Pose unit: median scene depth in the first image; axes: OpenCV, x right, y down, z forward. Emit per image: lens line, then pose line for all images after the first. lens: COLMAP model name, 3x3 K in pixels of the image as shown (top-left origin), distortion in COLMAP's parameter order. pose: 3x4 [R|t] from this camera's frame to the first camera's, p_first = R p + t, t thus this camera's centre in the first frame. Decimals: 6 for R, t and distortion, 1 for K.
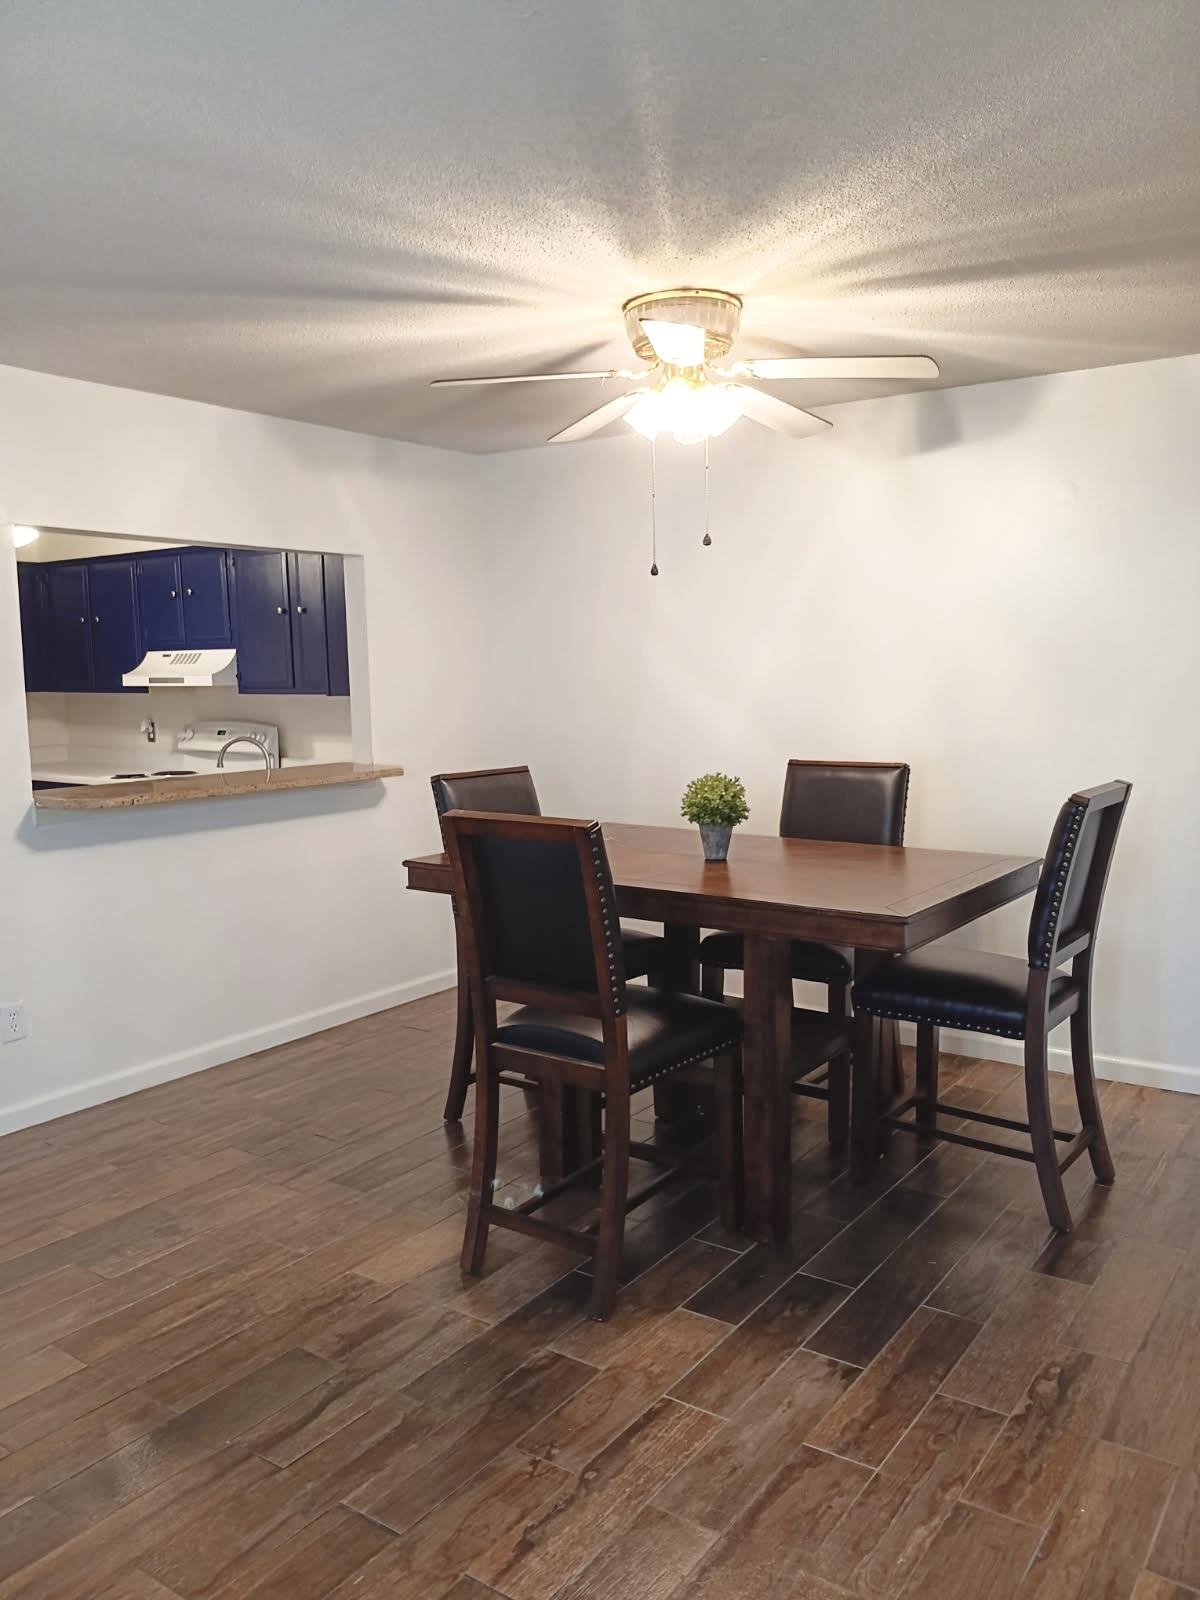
lens RADIAL K [[1219.4, 0, 608.3], [0, 1219.4, 807.4], [0, 0, 1]] dist [0.012978, -0.001457]
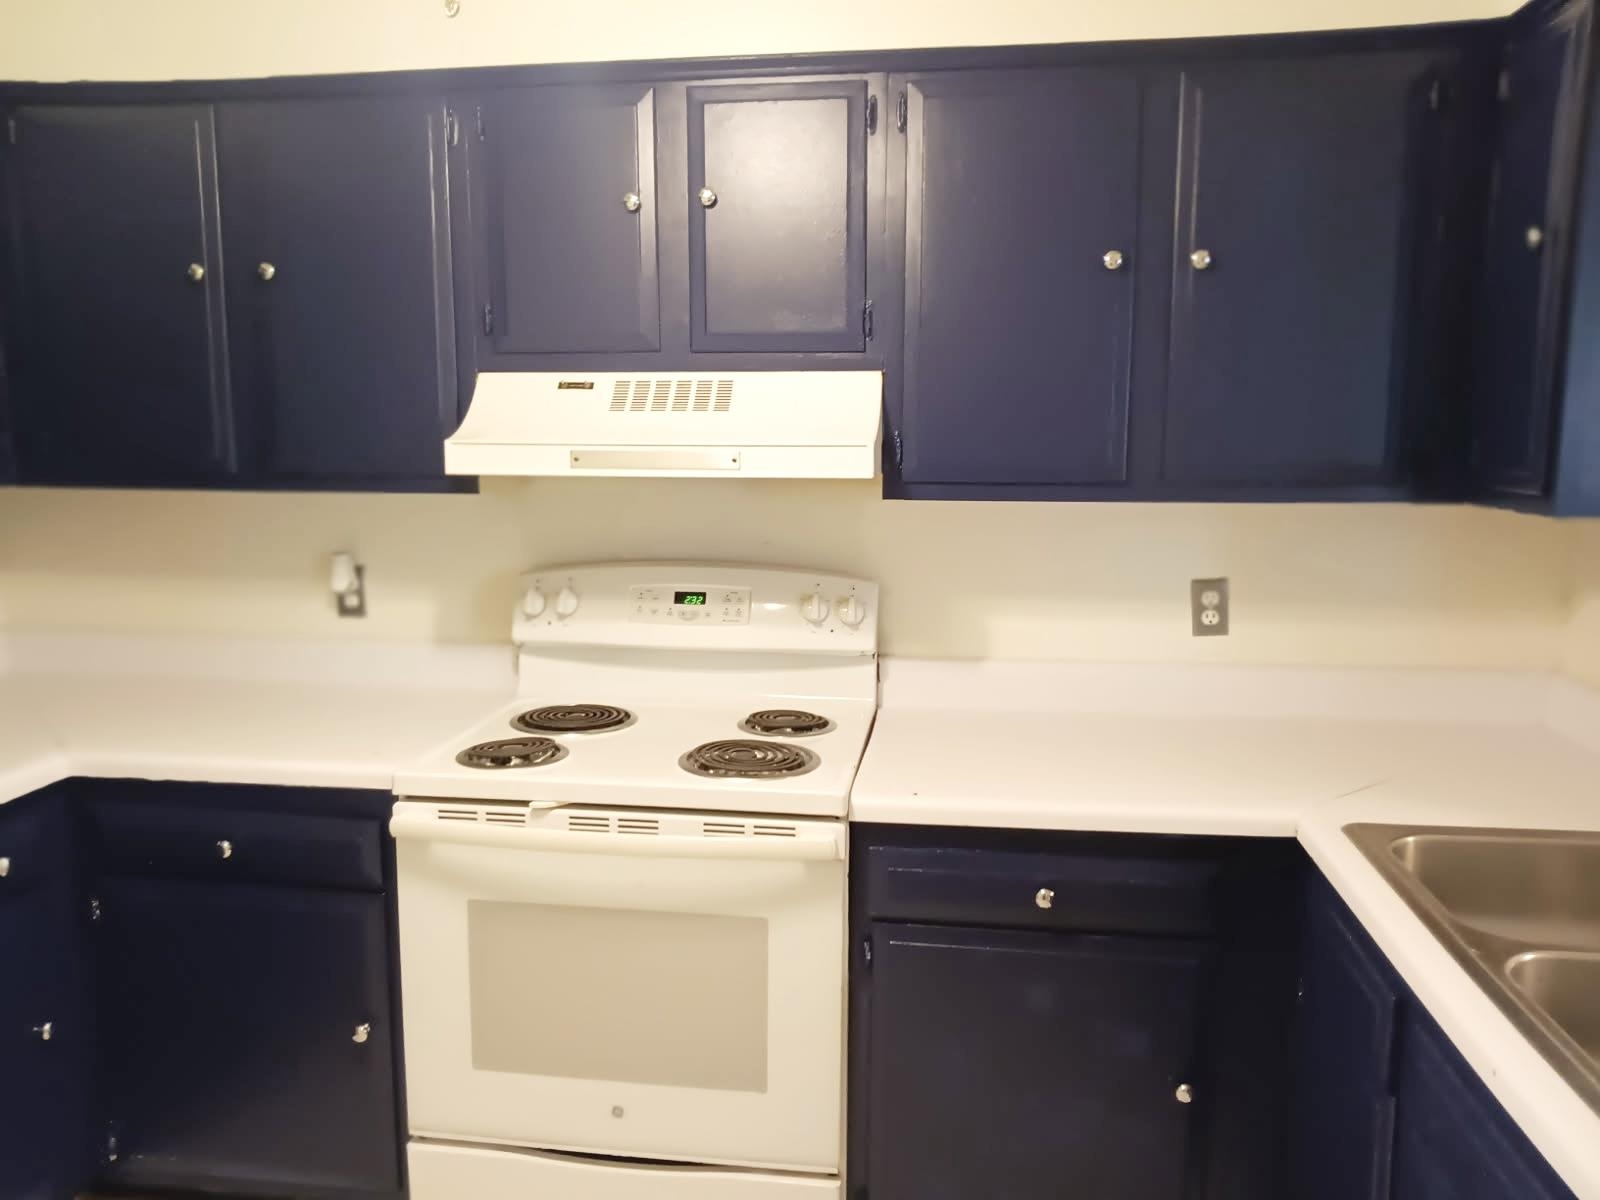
lens RADIAL K [[1219.4, 0, 801.0], [0, 1219.4, 607.5], [0, 0, 1]] dist [0.012978, -0.001457]
pose [[0.886576, -0.054080, 0.459411, -0.466719], [0.039095, 0.998349, 0.042075, -0.073751], [-0.460928, -0.019342, 0.887227, 0.665299]]
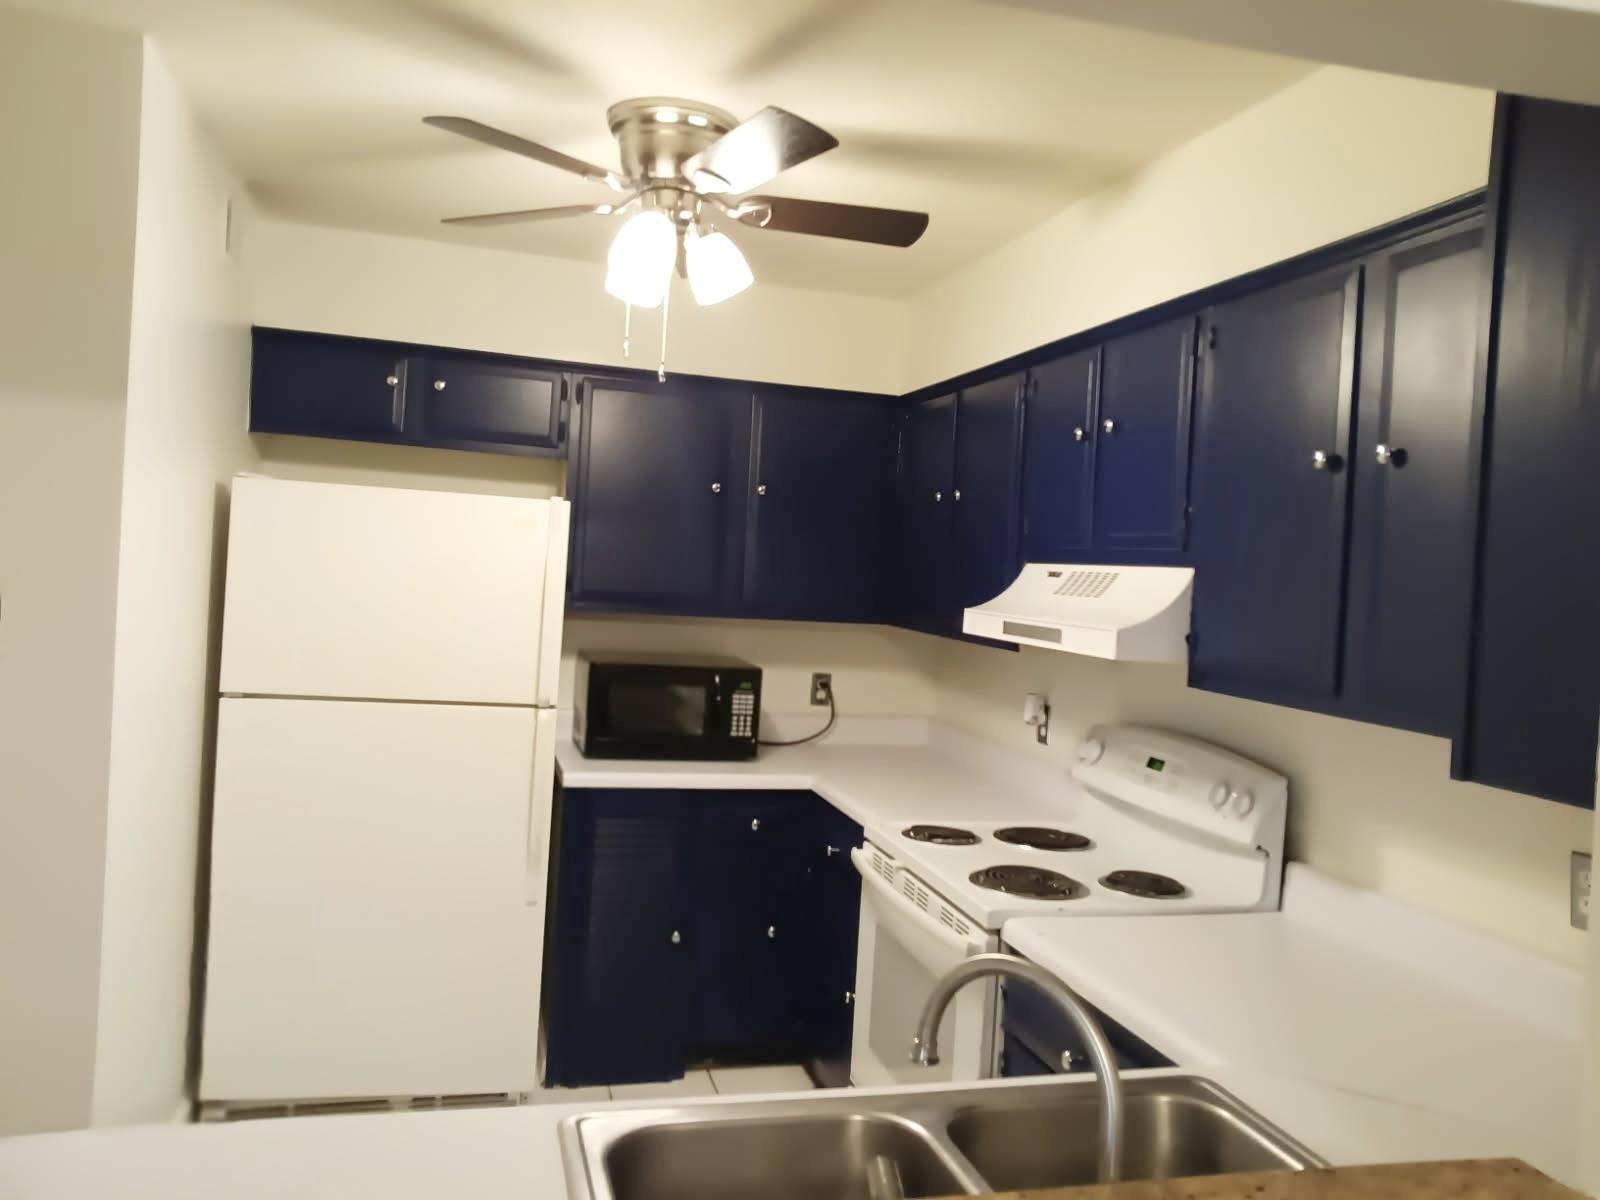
lens RADIAL K [[1219.4, 0, 806.4], [0, 1219.4, 599.1], [0, 0, 1]] dist [0.012978, -0.001457]
pose [[0.765031, 0.074964, -0.639615, -0.147033], [-0.140883, 0.988626, -0.052638, -0.079521], [0.628394, 0.130381, 0.766891, 0.607024]]
